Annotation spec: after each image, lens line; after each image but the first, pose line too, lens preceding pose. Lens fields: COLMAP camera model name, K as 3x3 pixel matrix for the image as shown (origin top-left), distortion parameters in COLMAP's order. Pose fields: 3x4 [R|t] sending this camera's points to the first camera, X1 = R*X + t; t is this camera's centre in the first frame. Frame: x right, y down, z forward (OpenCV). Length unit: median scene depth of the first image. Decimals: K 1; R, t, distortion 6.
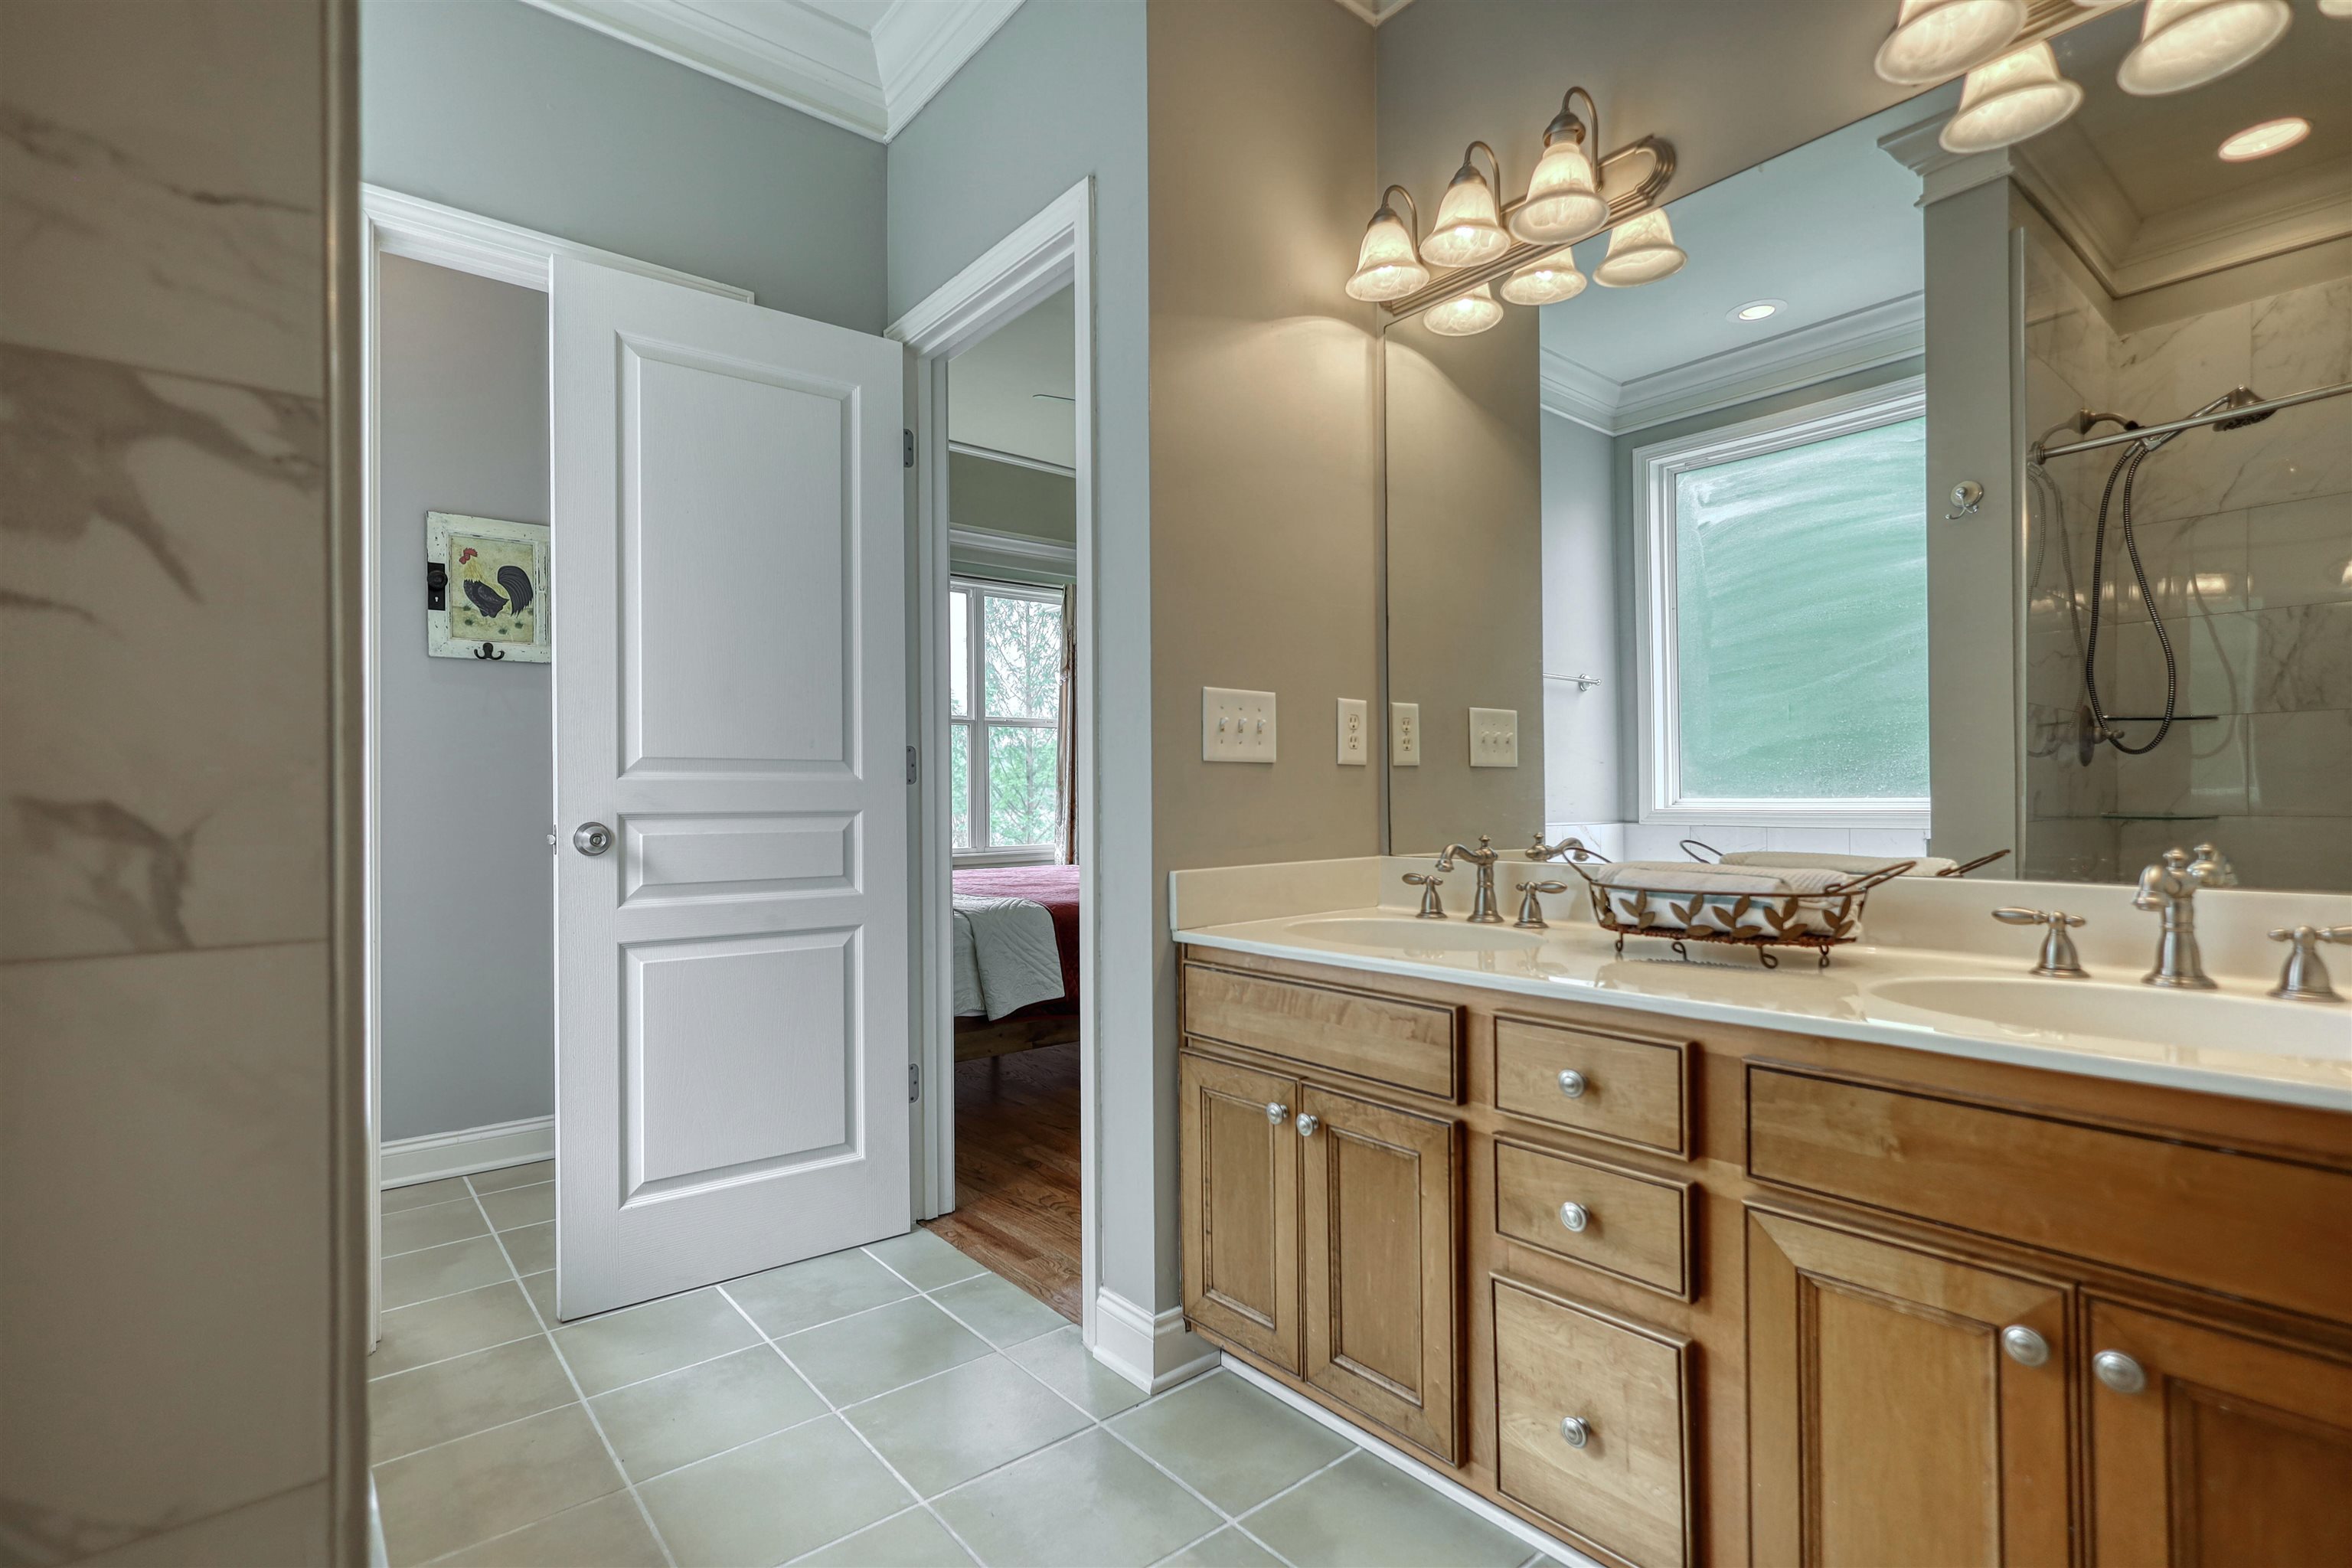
lens RADIAL K [[1115.6, 0, 1175.1], [0, 1115.6, 785.7], [0, 0, 1]] dist [0.001179, 0.001170]
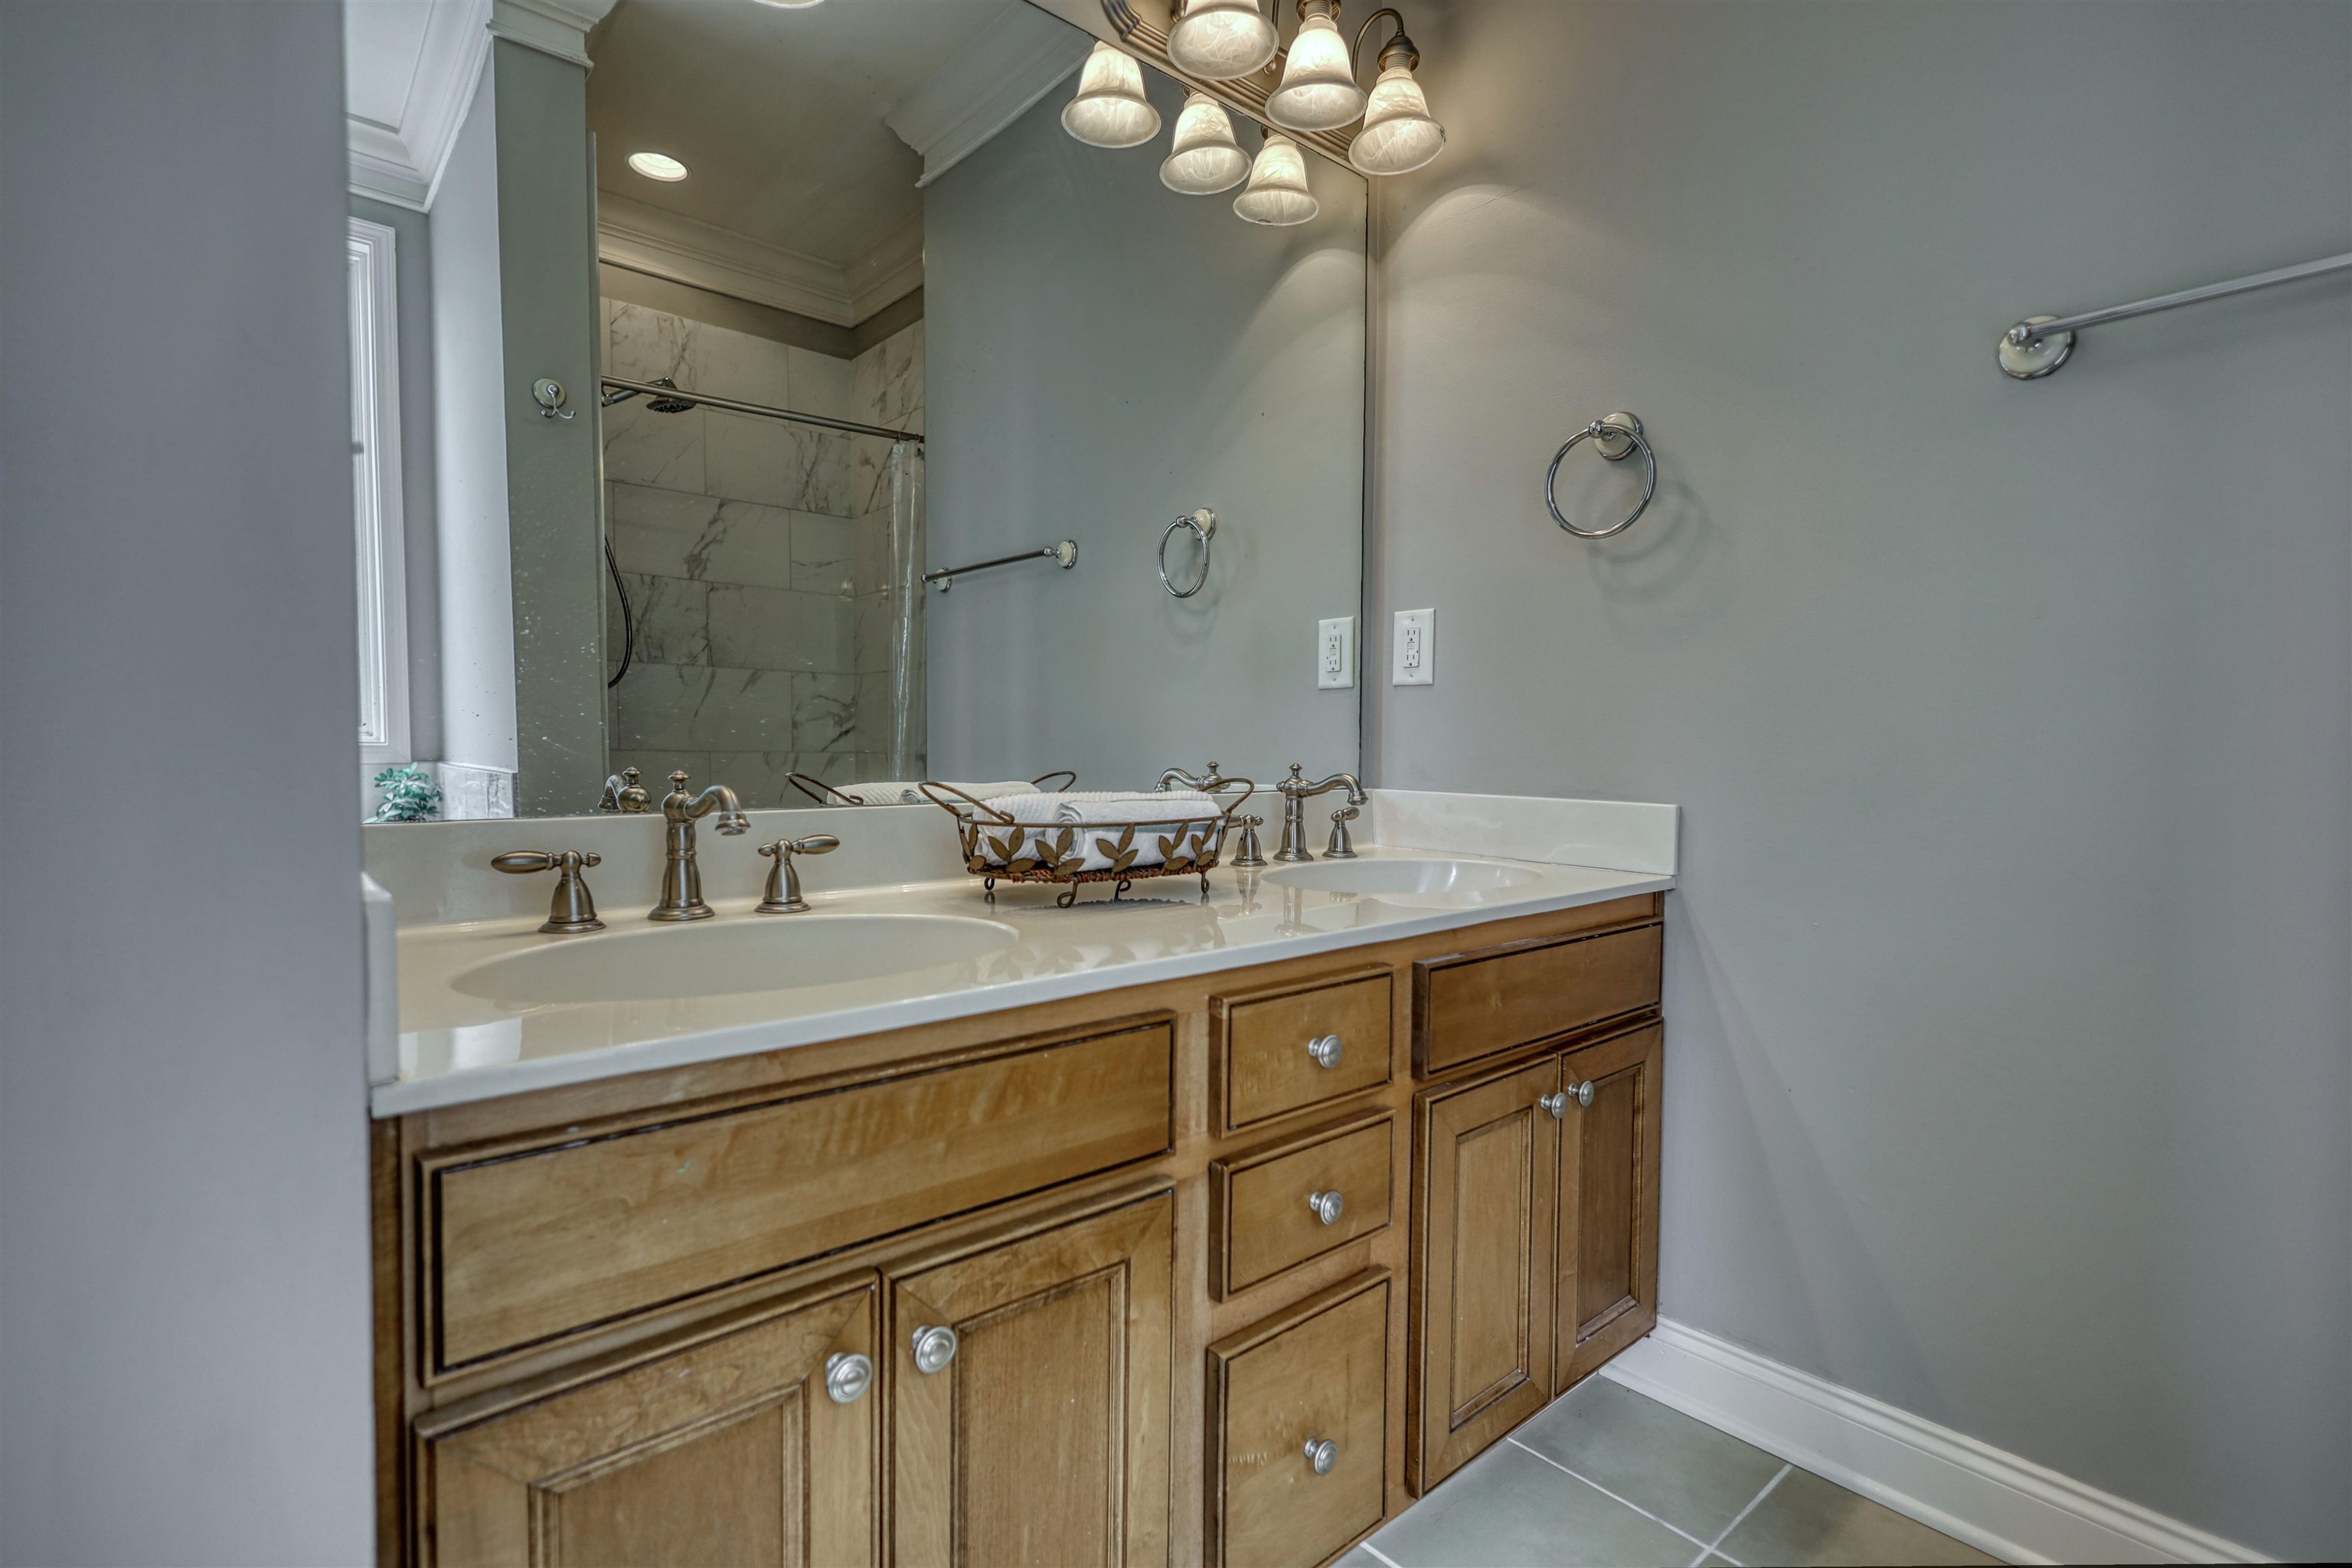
lens RADIAL K [[1115.6, 0, 1175.1], [0, 1115.6, 785.7], [0, 0, 1]] dist [0.001179, 0.001170]
pose [[-0.026874, -0.029966, 0.999190, -0.402444], [-0.016273, 0.999431, 0.029536, 0.039042], [-0.999506, -0.015466, -0.027347, 0.973640]]
